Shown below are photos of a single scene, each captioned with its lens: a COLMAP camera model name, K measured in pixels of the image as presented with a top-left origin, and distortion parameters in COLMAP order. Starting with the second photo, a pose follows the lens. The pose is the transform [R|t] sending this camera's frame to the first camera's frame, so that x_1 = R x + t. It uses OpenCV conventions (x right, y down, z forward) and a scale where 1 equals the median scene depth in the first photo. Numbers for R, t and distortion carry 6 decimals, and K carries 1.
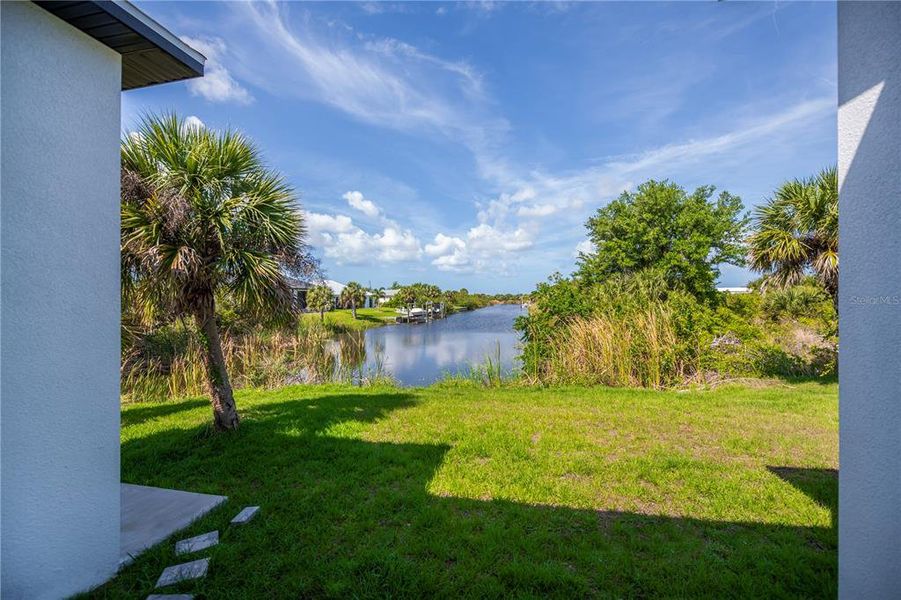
lens RADIAL K [[363.3, 0, 455.2], [0, 363.3, 293.3], [0, 0, 1]] dist [-0.009827, -0.003299]
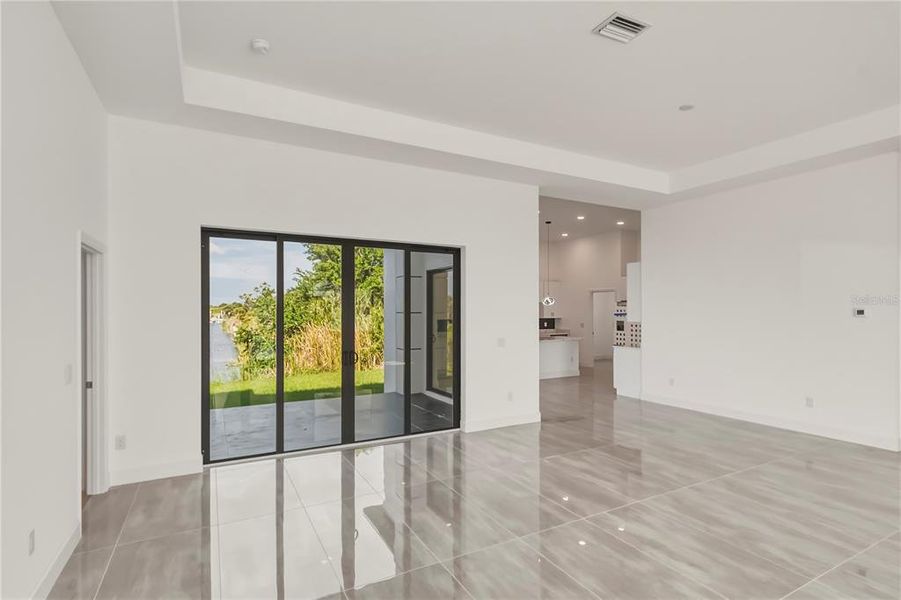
lens RADIAL K [[443.7, 0, 450.1], [0, 443.7, 326.1], [0, 0, 1]] dist [0.000674, 0.000170]
pose [[0.771738, -0.017926, 0.635688, -0.159383], [-0.012203, 0.999001, 0.042986, -0.009218], [-0.635824, -0.040932, 0.770748, -0.329458]]
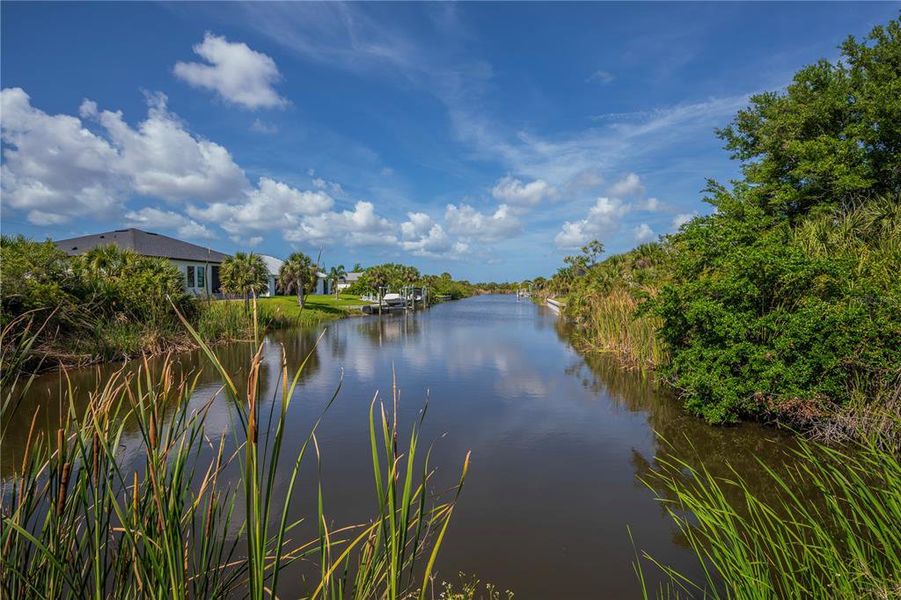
lens RADIAL K [[429.7, 0, 452.1], [0, 429.7, 308.8], [0, 0, 1]] dist [-0.000061, -0.000764]
pose [[0.998254, -0.002569, 0.059019, -0.105541], [-0.000999, 0.998176, 0.060358, 0.052371], [-0.059067, -0.060311, 0.996430, 0.438556]]
